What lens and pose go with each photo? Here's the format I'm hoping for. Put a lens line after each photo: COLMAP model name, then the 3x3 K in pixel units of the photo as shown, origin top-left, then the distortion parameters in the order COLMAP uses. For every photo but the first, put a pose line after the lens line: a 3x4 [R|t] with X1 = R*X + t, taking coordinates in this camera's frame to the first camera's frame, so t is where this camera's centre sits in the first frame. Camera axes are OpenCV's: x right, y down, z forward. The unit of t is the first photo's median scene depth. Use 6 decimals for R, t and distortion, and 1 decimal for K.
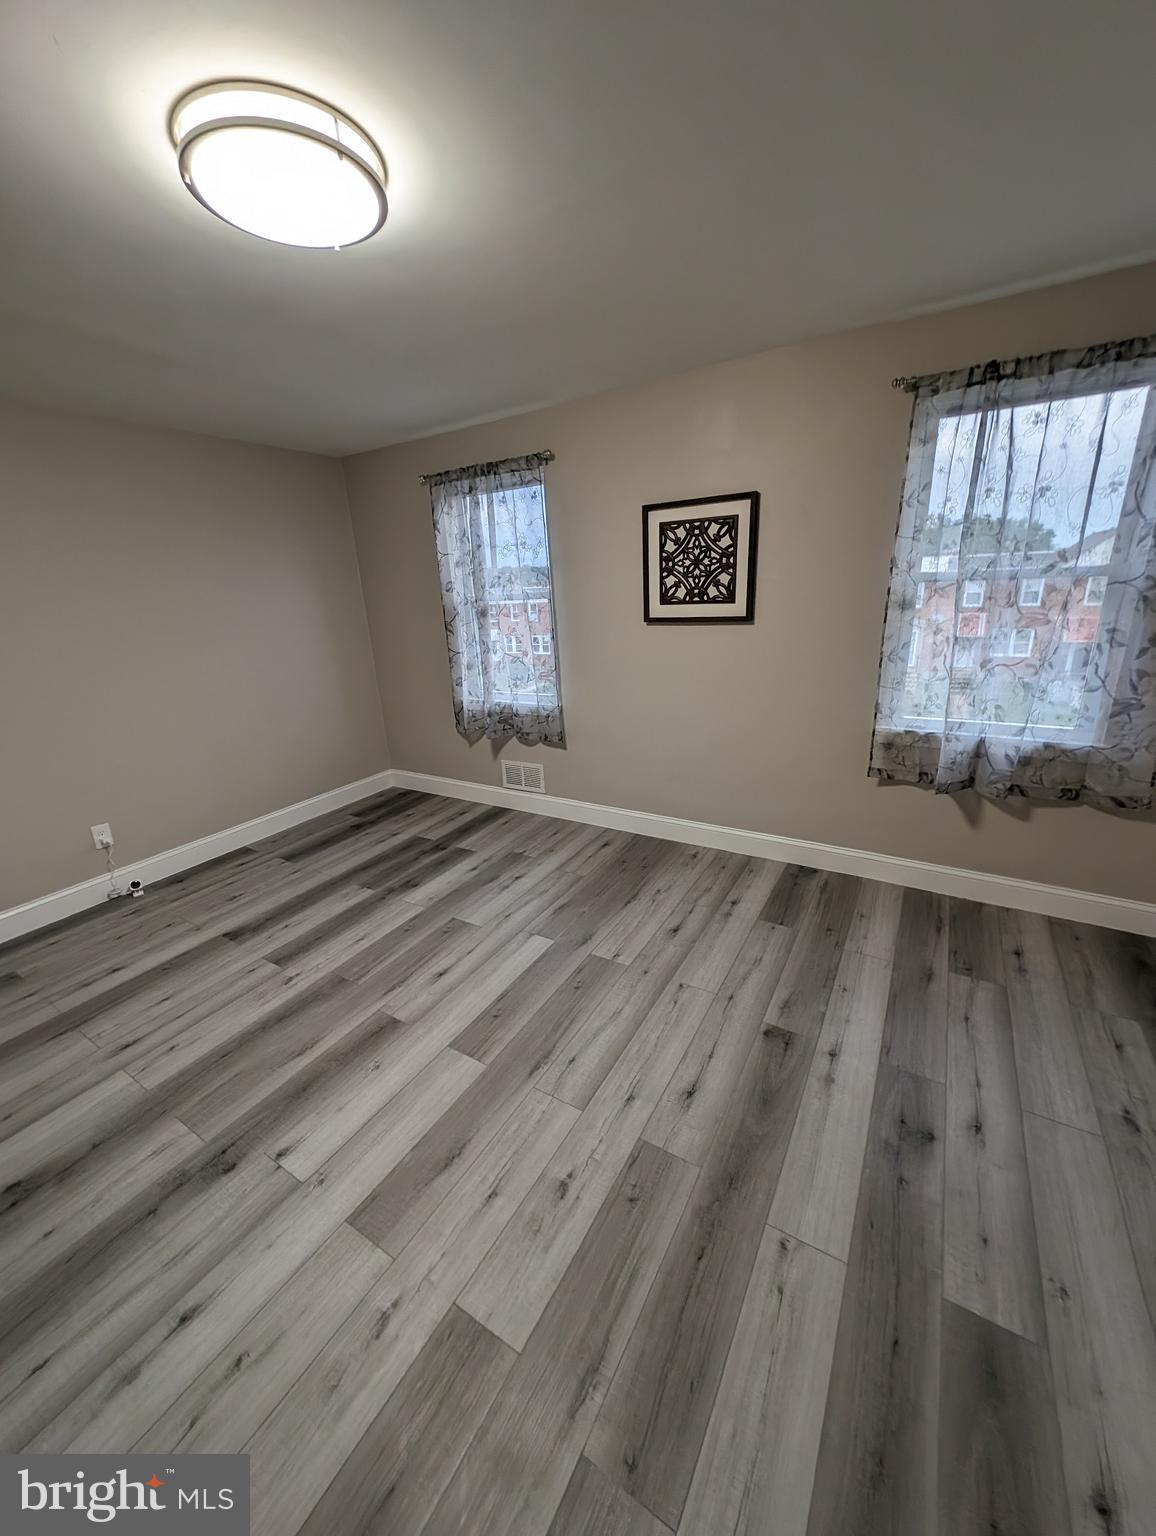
lens RADIAL K [[587.2, 0, 578.0], [0, 587.2, 768.0], [0, 0, 1]] dist [0.014884, -0.005092]
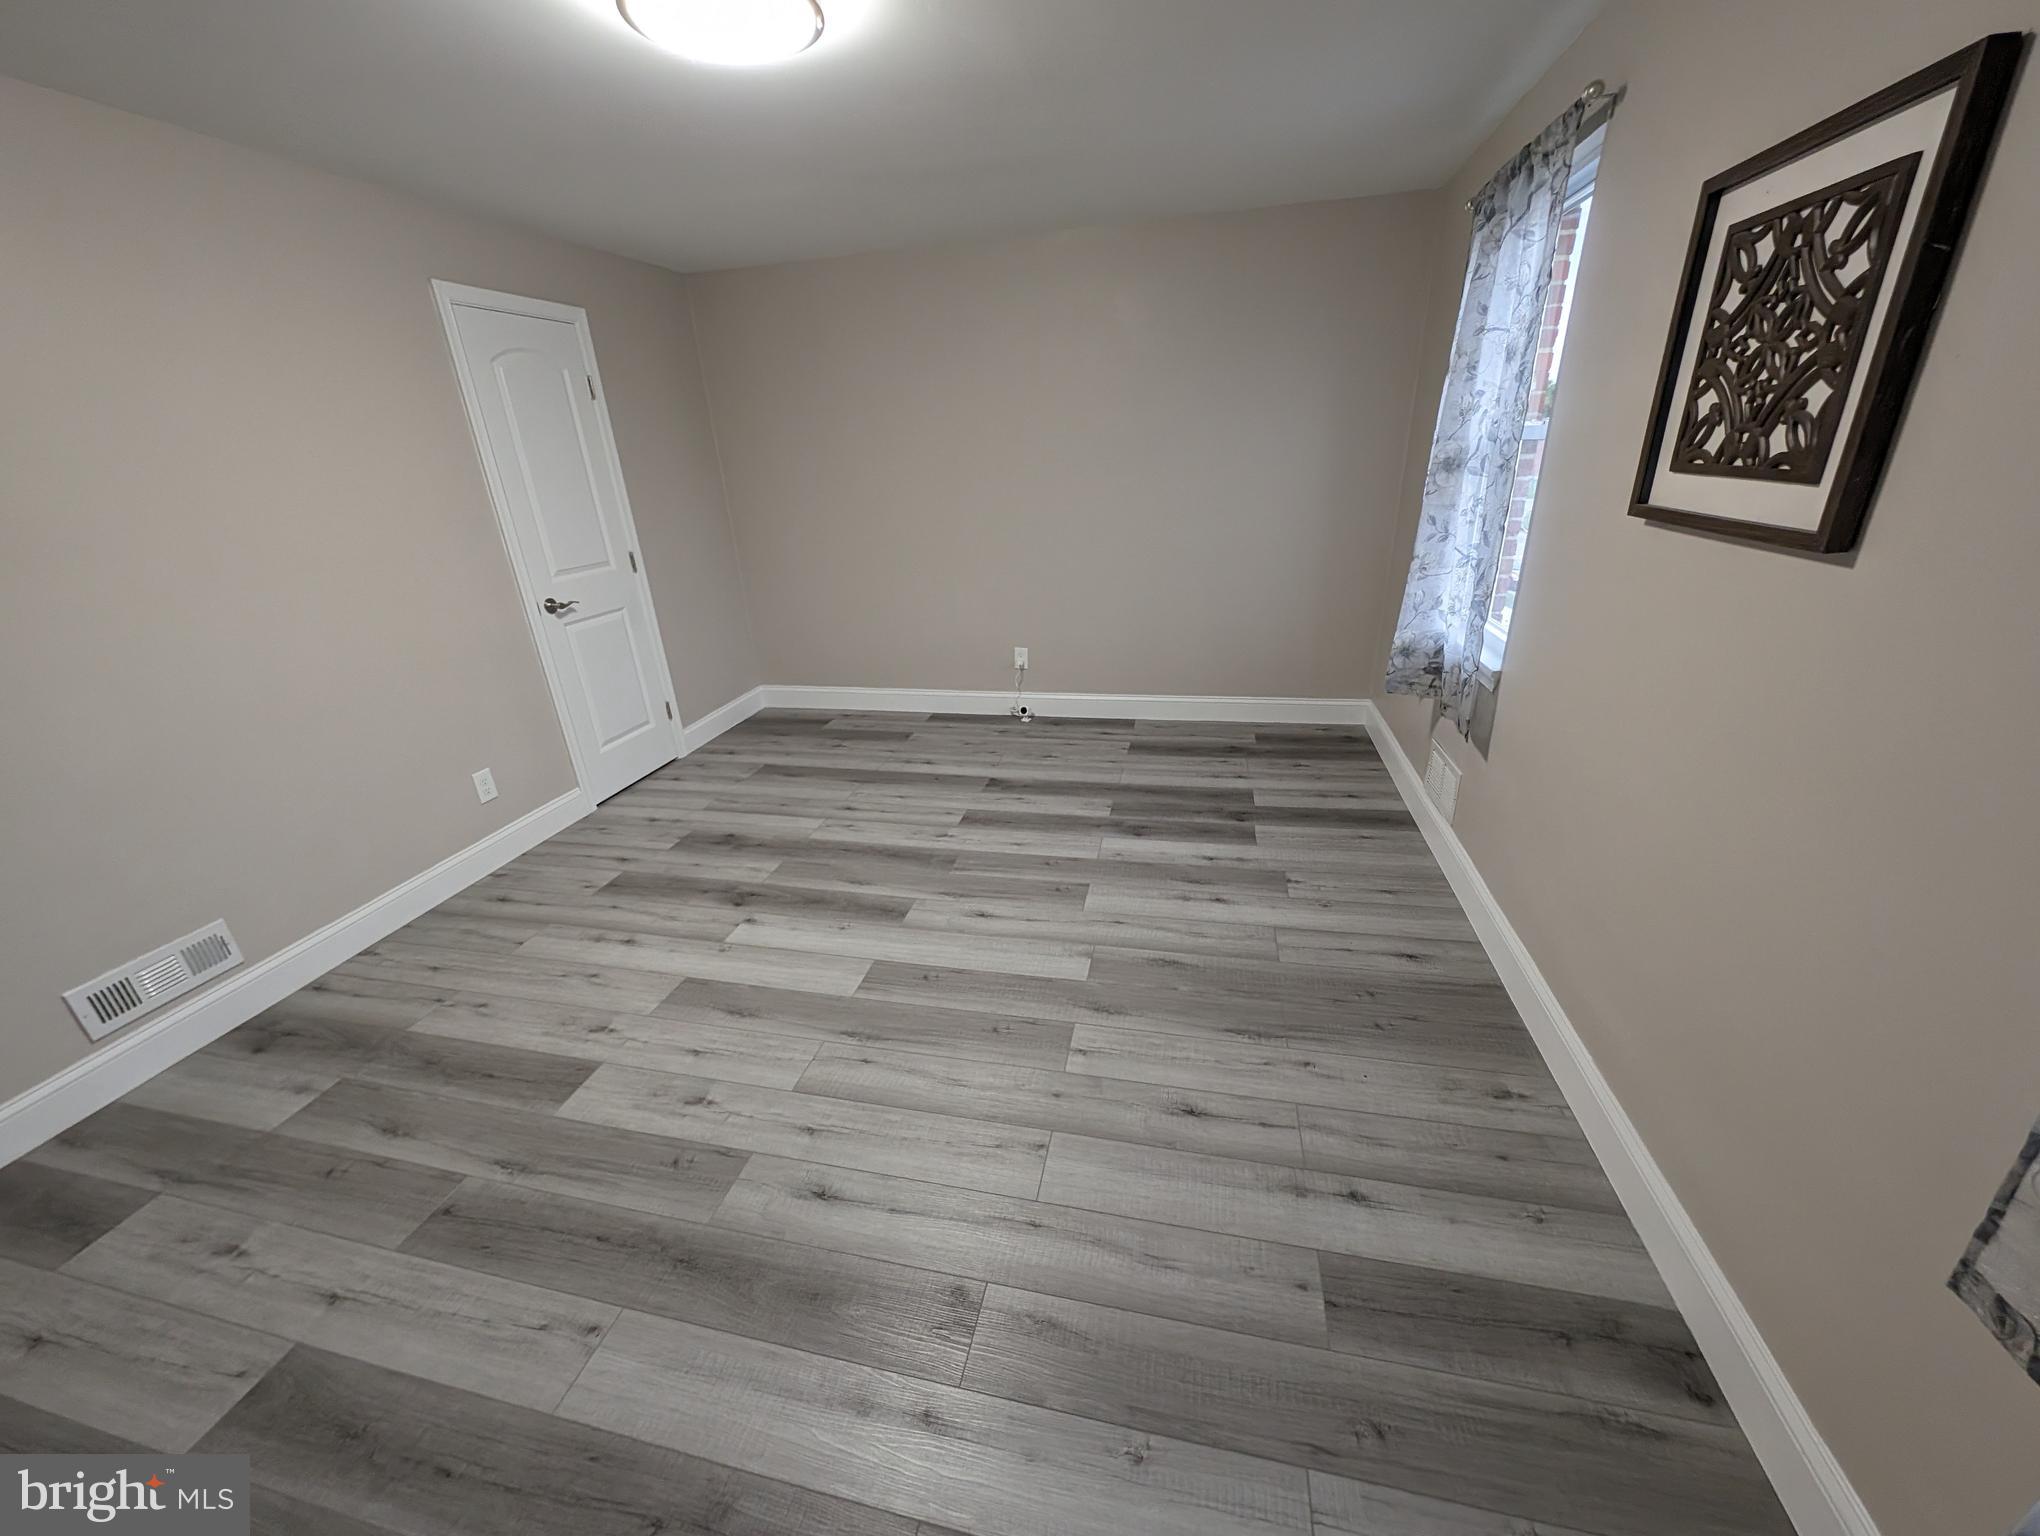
lens RADIAL K [[779.8, 0, 1020.0], [0, 779.8, 768.0], [0, 0, 1]] dist [0.014884, -0.005092]
pose [[0.304054, 0.396619, -0.866166, 0.536807], [-0.254837, 0.909941, 0.327208, -0.175525], [0.917938, 0.121242, 0.377745, 0.489324]]
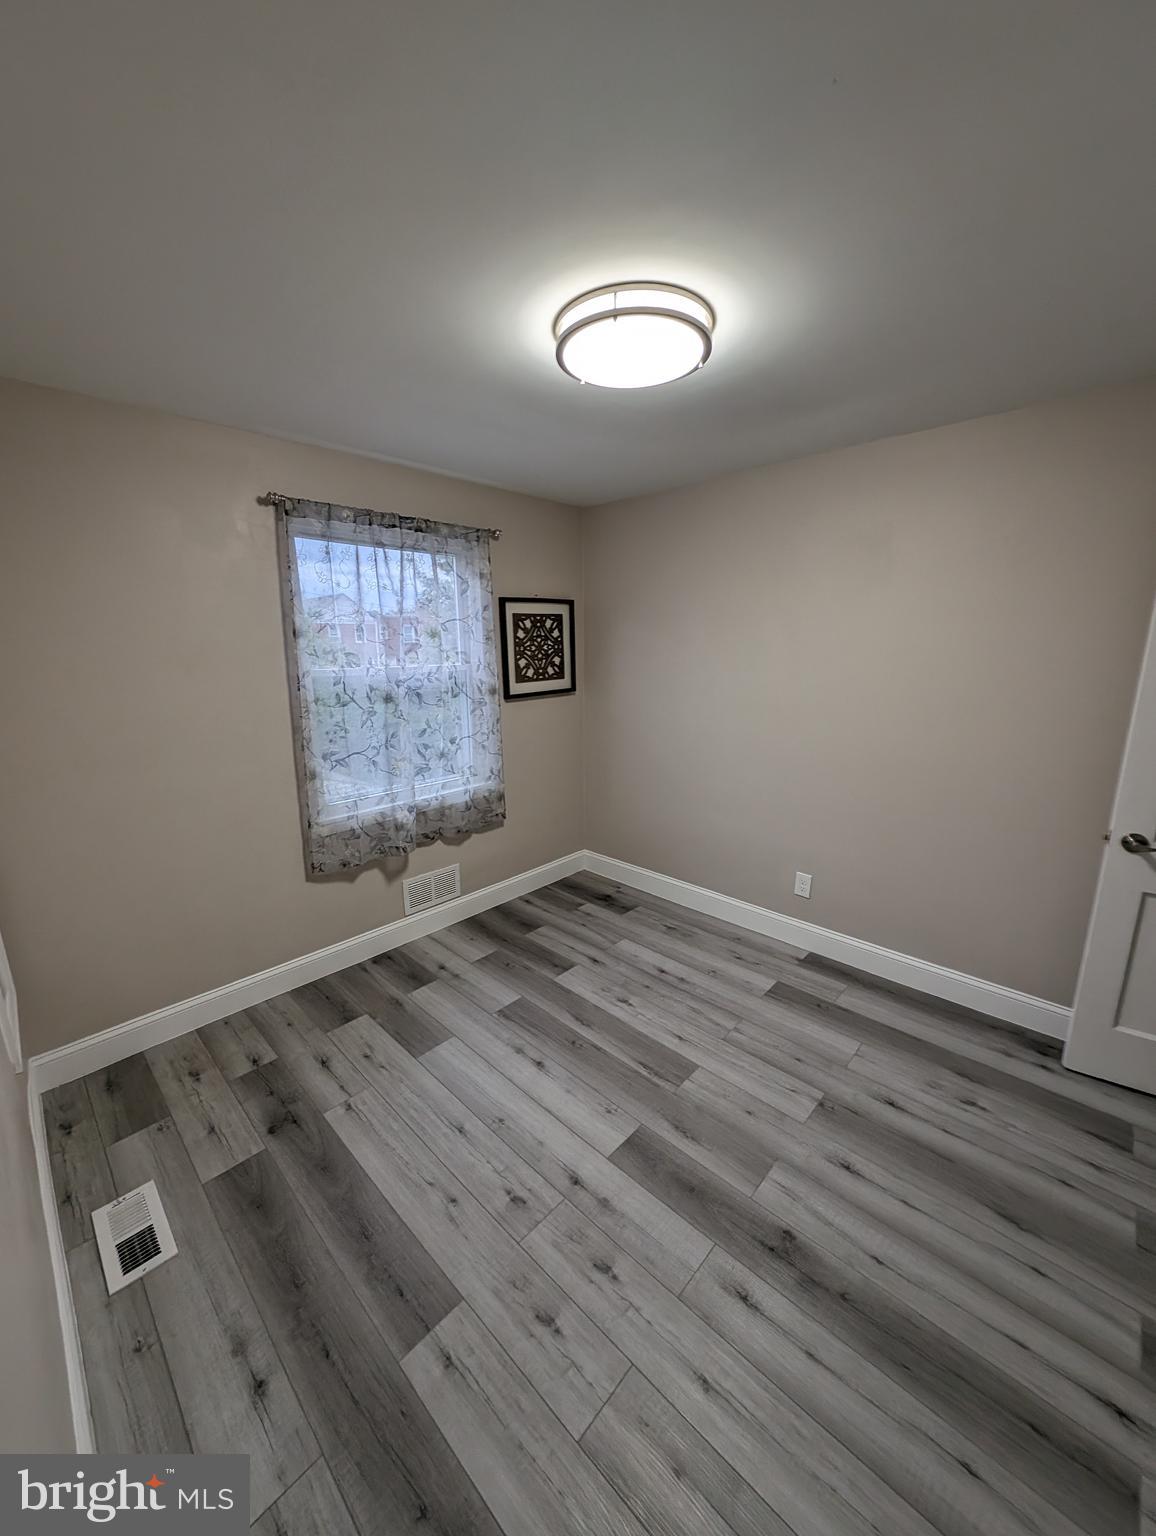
lens RADIAL K [[577.6, 0, 581.3], [0, 577.6, 770.6], [0, 0, 1]] dist [0.006930, -0.003879]
pose [[0.253497, -0.168901, 0.952477, -0.960775], [0.308057, 0.947471, 0.086026, -0.183281], [-0.916973, 0.271609, 0.292212, 0.634865]]
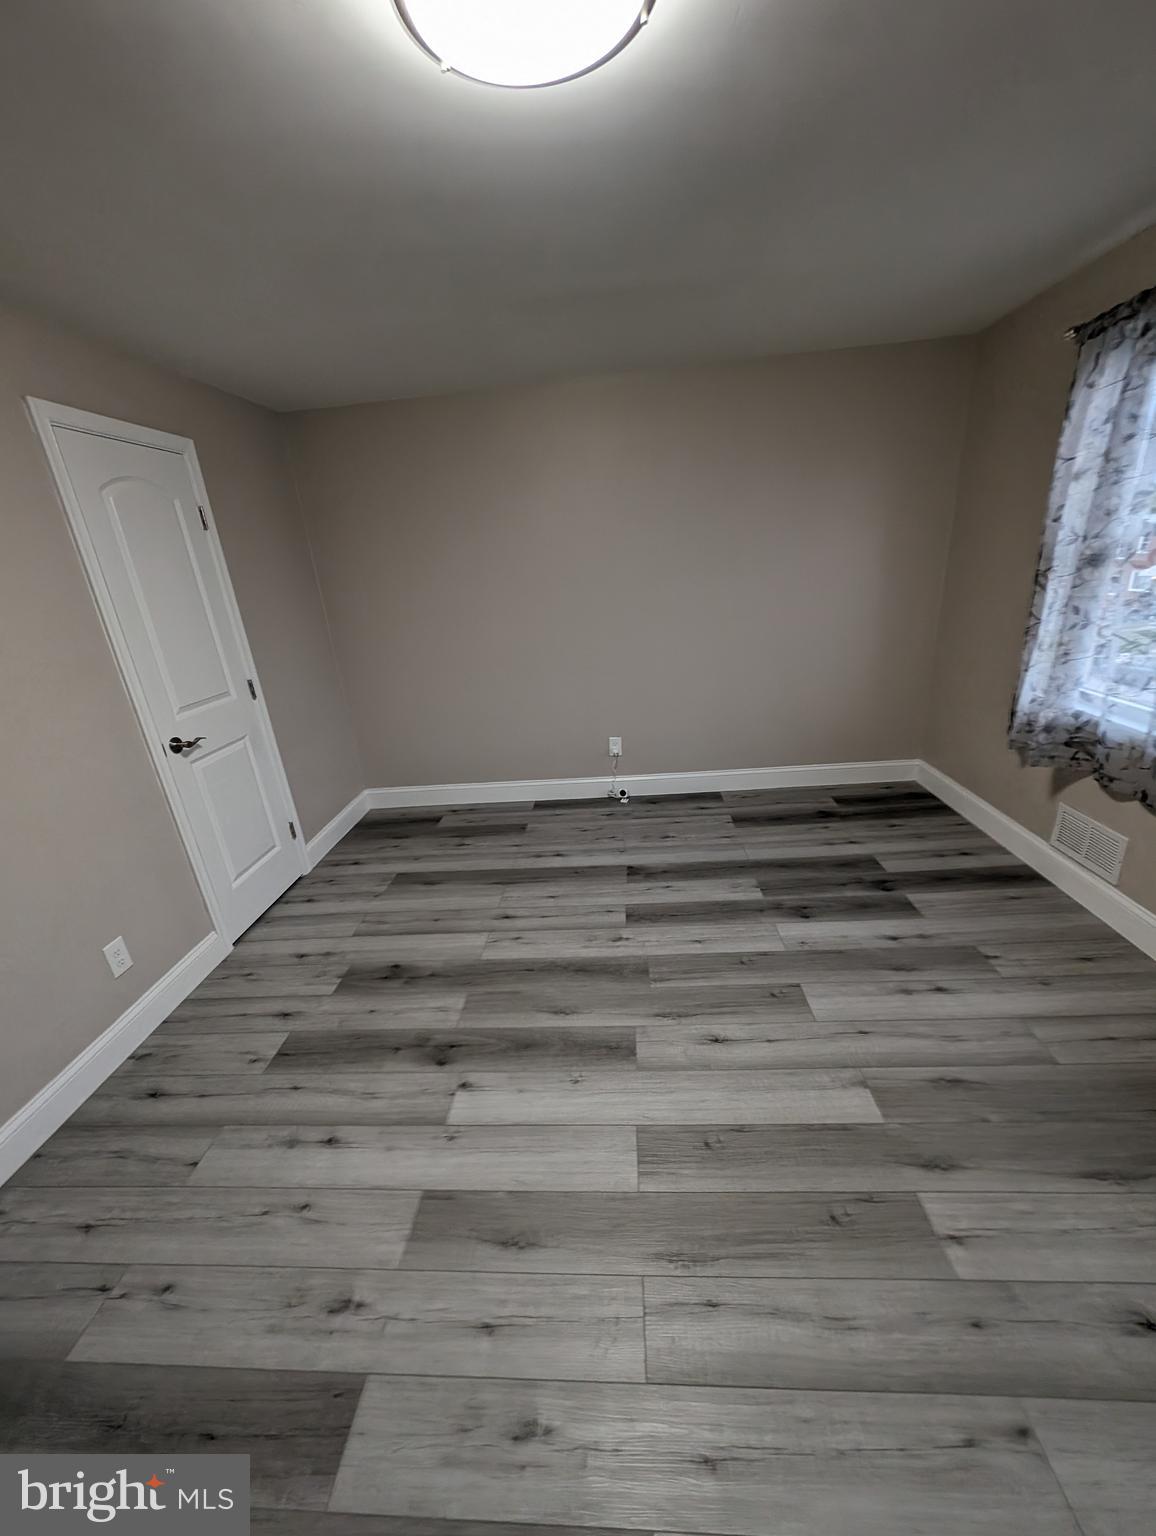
lens RADIAL K [[577.6, 0, 581.3], [0, 577.6, 770.6], [0, 0, 1]] dist [0.006930, -0.003879]
pose [[0.465756, 0.317936, -0.825826, 0.172014], [-0.209670, 0.946303, 0.246067, -0.120798], [0.859715, 0.058544, 0.507408, 0.343045]]
